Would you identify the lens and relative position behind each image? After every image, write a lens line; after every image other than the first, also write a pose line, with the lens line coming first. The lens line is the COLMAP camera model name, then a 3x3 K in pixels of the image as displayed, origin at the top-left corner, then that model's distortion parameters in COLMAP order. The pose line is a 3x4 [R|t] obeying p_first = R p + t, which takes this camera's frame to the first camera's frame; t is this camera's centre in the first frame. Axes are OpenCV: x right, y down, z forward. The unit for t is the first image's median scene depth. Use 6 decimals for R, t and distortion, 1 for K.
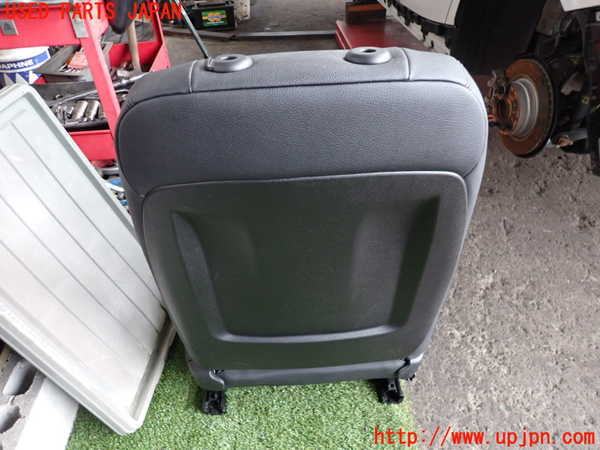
lens RADIAL K [[441.7, 0, 300.5], [0, 441.7, 225.4], [0, 0, 1]] dist [0.004988, -0.002649]
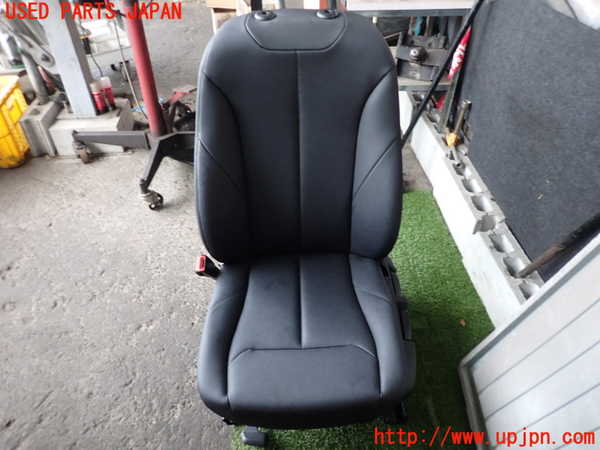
lens RADIAL K [[441.7, 0, 294.4], [0, 441.7, 226.1], [0, 0, 1]] dist [0.004988, -0.002649]
pose [[-0.998575, 0.050213, 0.018091, 0.042928], [0.027259, 0.188407, 0.981713, -0.774940], [0.045886, 0.980807, -0.189507, 0.738514]]
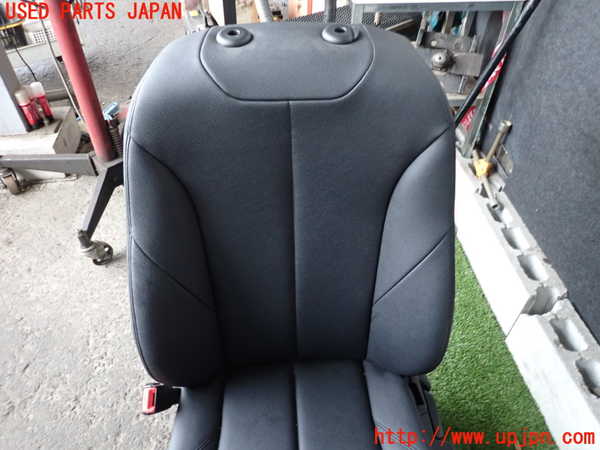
lens RADIAL K [[441.7, 0, 294.7], [0, 441.7, 225.0], [0, 0, 1]] dist [0.004988, -0.002649]
pose [[-0.997564, 0.067979, -0.015659, 0.048793], [-0.006702, 0.130041, 0.991486, -0.450412], [0.069436, 0.989175, -0.129269, 0.423305]]
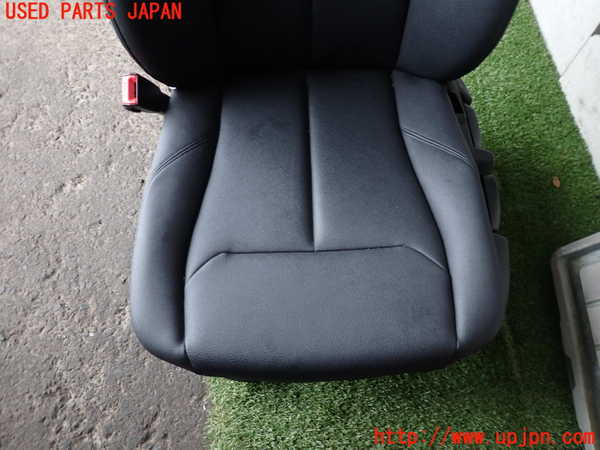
lens RADIAL K [[441.7, 0, 294.9], [0, 441.7, 223.9], [0, 0, 1]] dist [0.004988, -0.002649]
pose [[-0.998876, 0.040473, 0.024672, 0.067579], [0.014788, -0.228437, 0.973446, -0.299293], [0.045034, 0.972717, 0.227582, 0.659178]]
